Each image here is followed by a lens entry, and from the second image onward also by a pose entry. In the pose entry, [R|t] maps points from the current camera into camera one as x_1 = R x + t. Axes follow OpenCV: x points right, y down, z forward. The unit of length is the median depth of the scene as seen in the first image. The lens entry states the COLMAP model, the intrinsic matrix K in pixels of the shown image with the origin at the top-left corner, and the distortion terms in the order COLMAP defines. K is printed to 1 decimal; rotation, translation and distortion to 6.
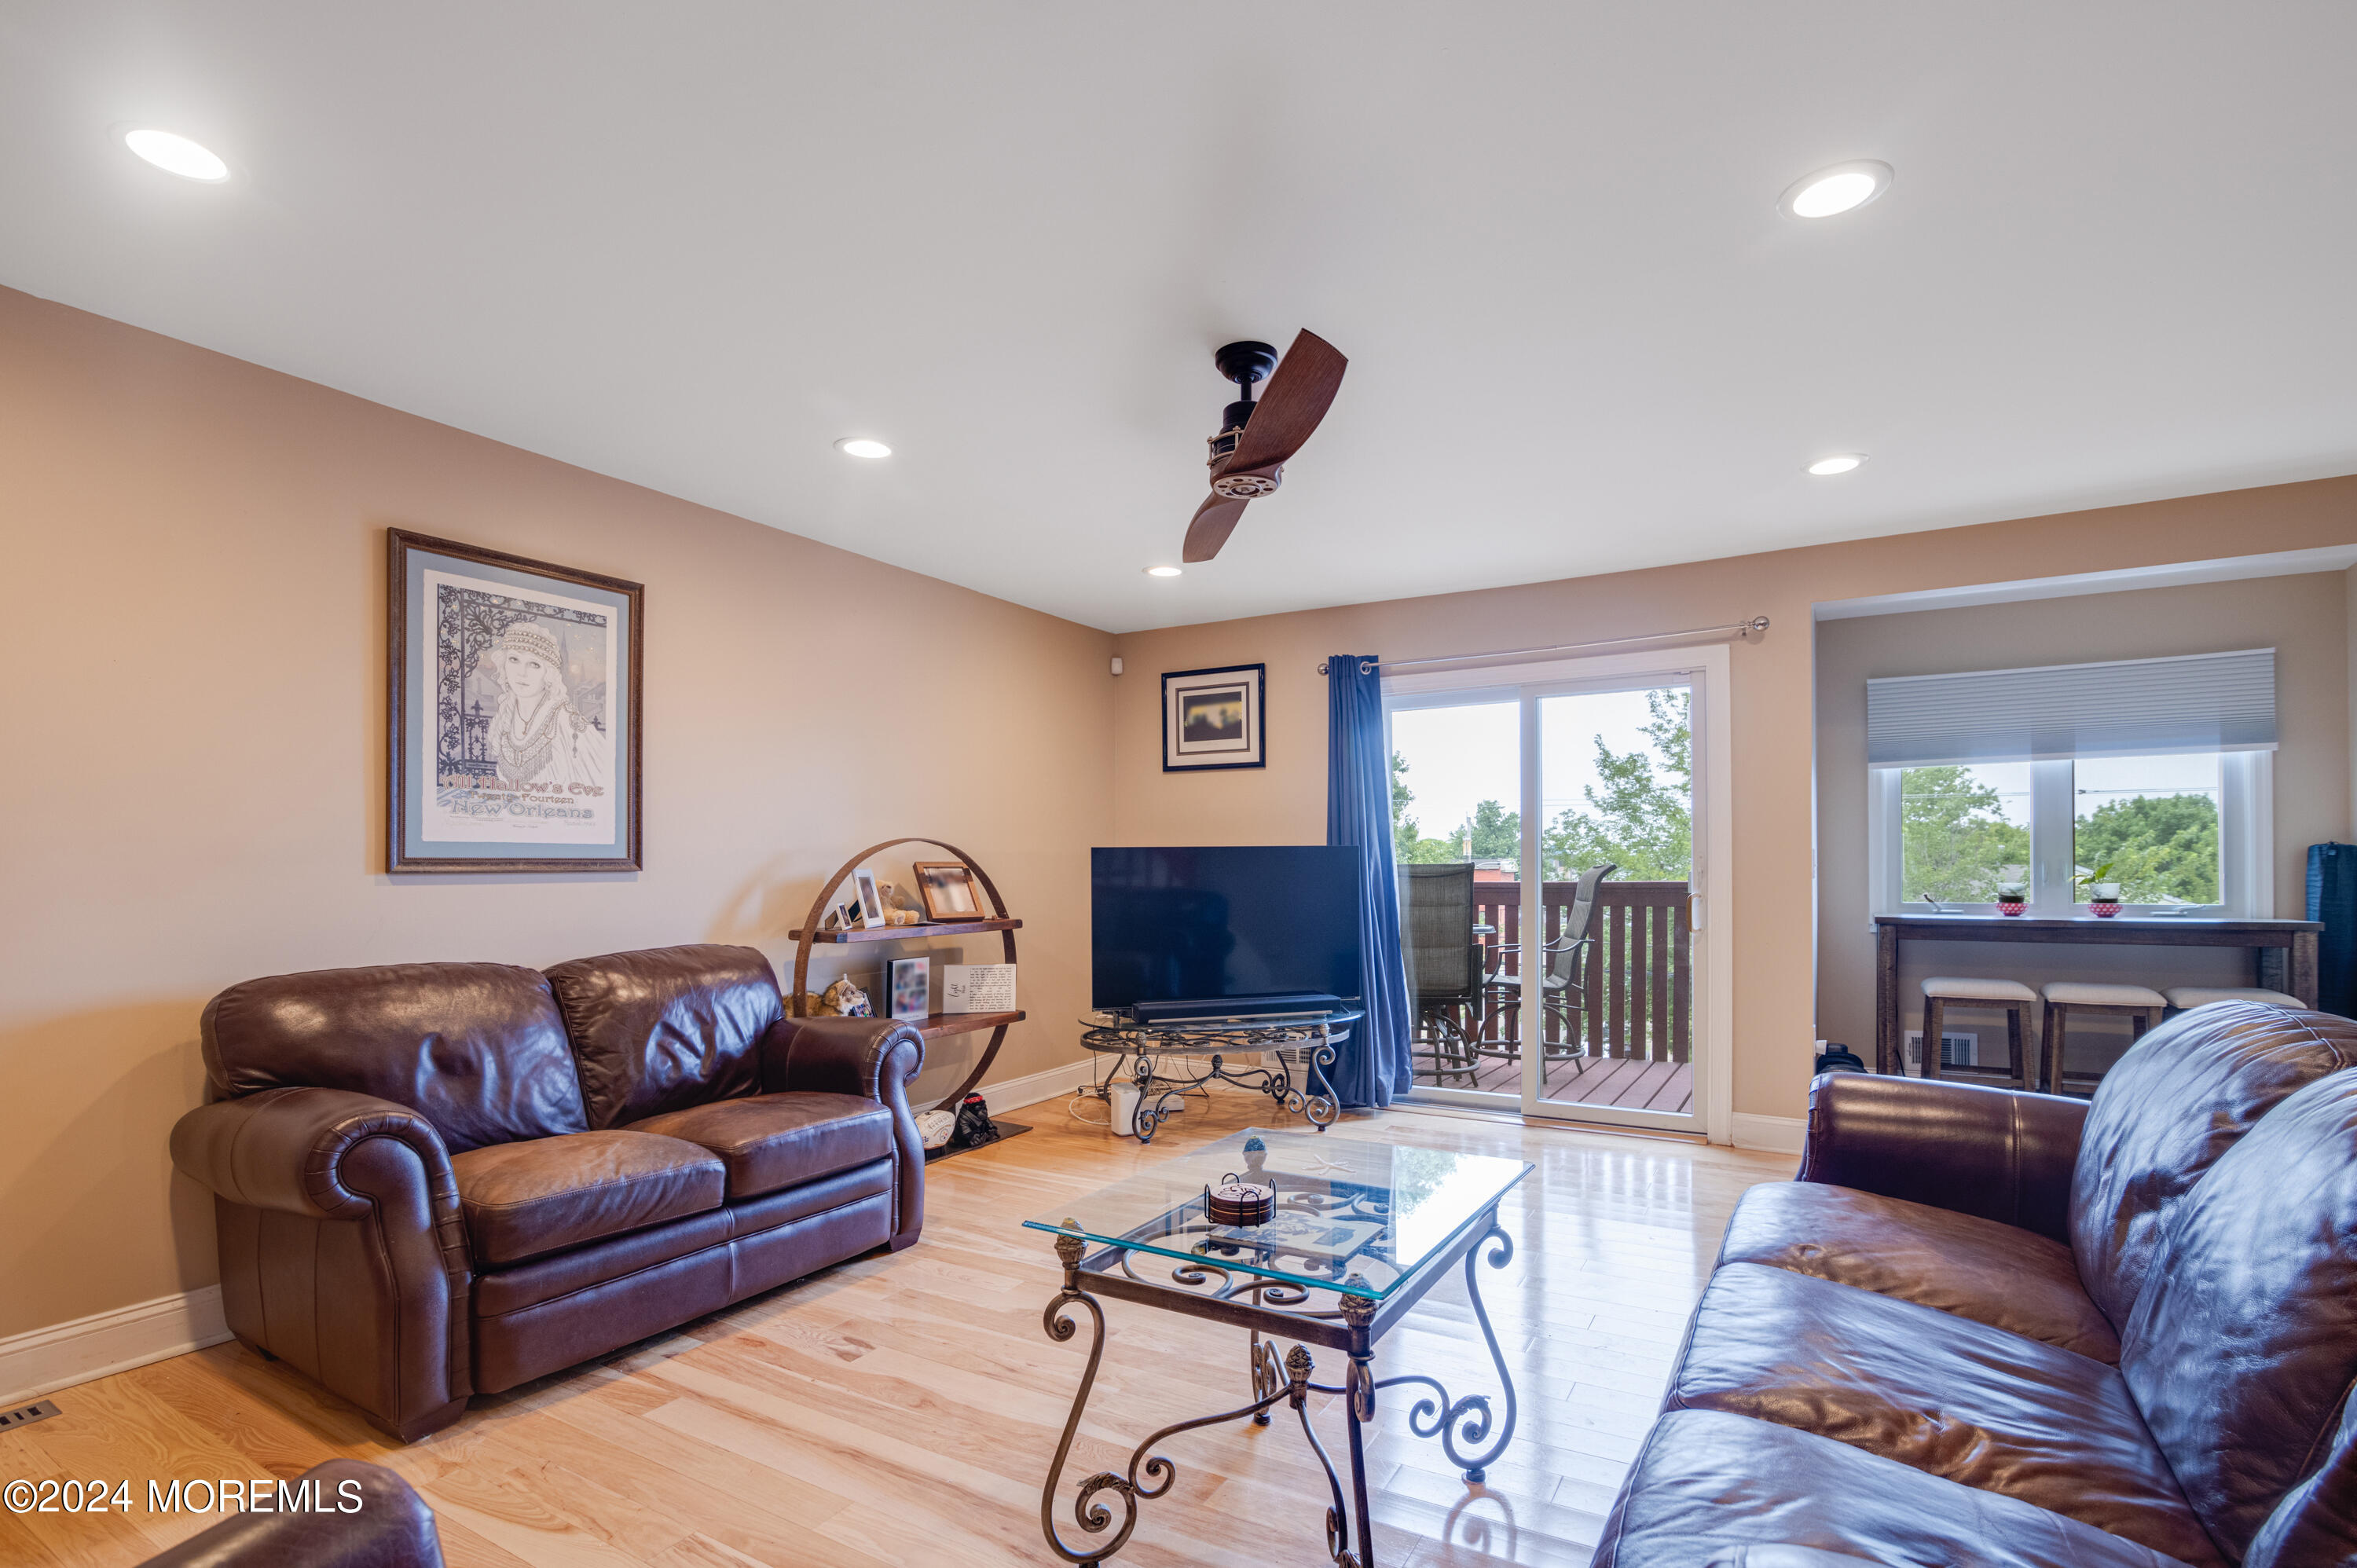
lens RADIAL K [[1100.6, 0, 1153.8], [0, 1100.6, 859.7], [0, 0, 1]] dist [-0.010802, 0.000033]
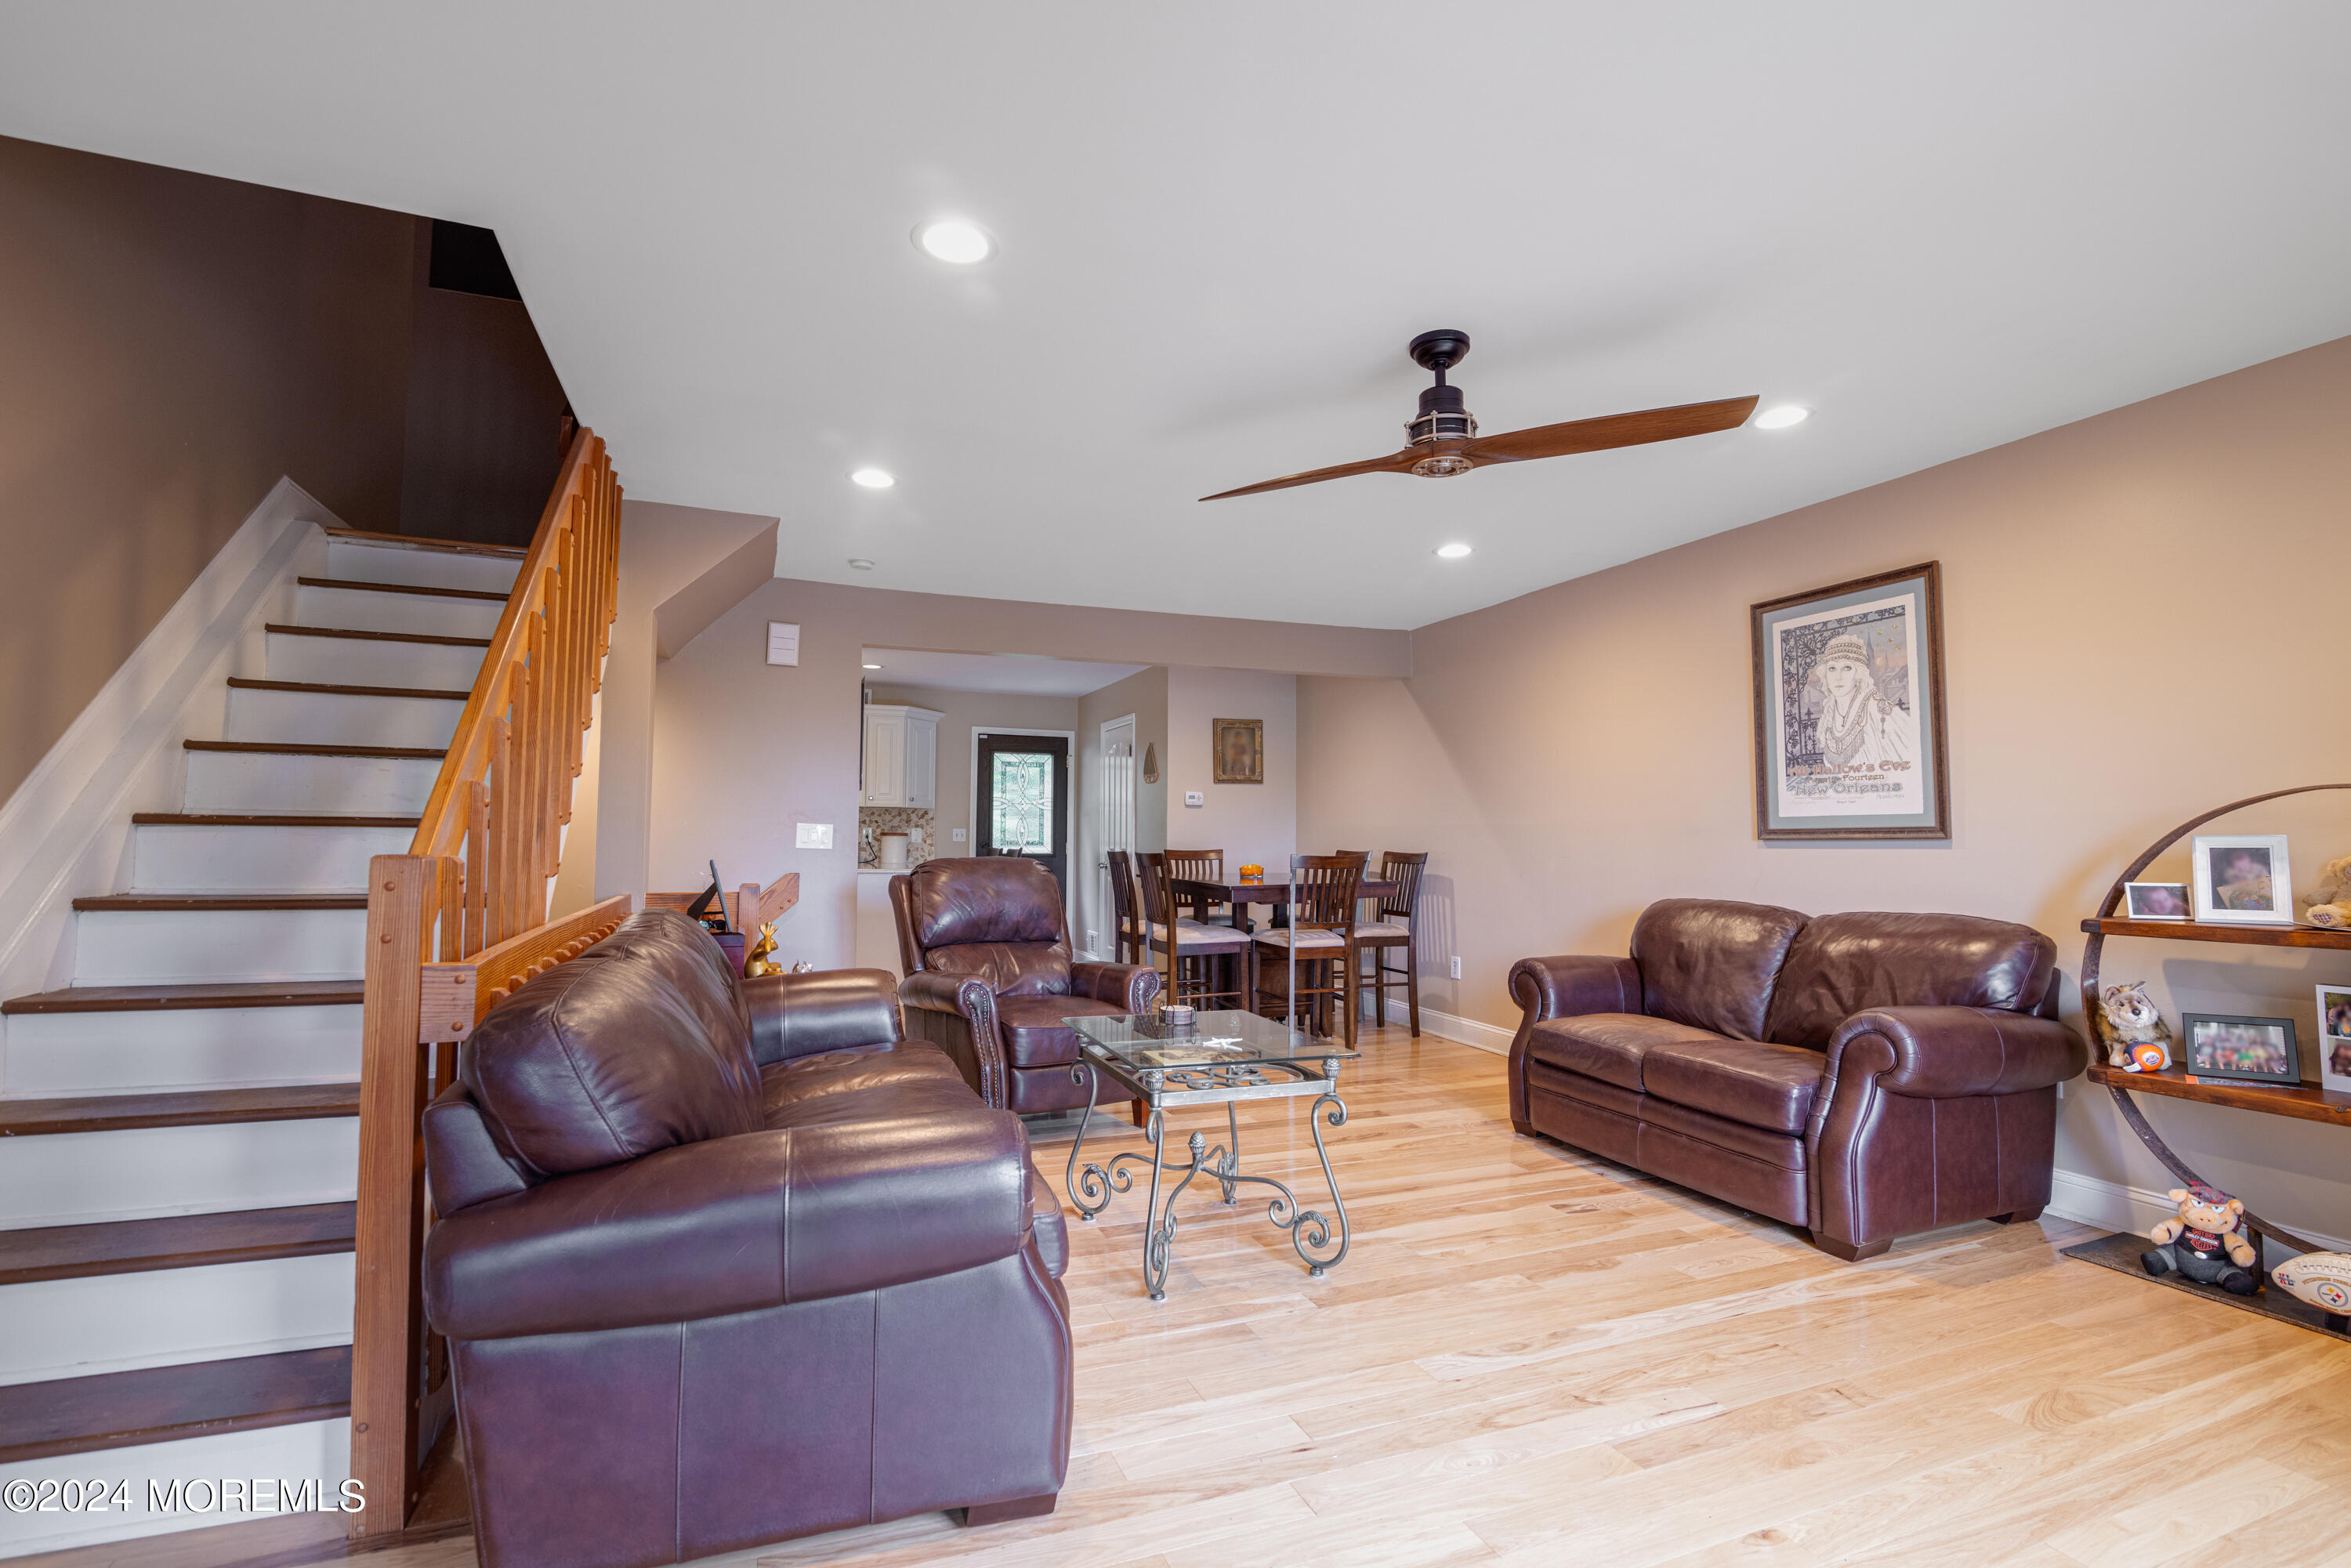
lens RADIAL K [[1086.1, 0, 1178.3], [0, 1086.1, 780.1], [0, 0, 1]] dist [0.001652, 0.000167]
pose [[-0.596342, -0.041021, -0.801682, 0.837643], [0.004428, 0.998510, -0.054386, 0.007700], [0.802718, -0.035983, -0.595272, 1.124368]]
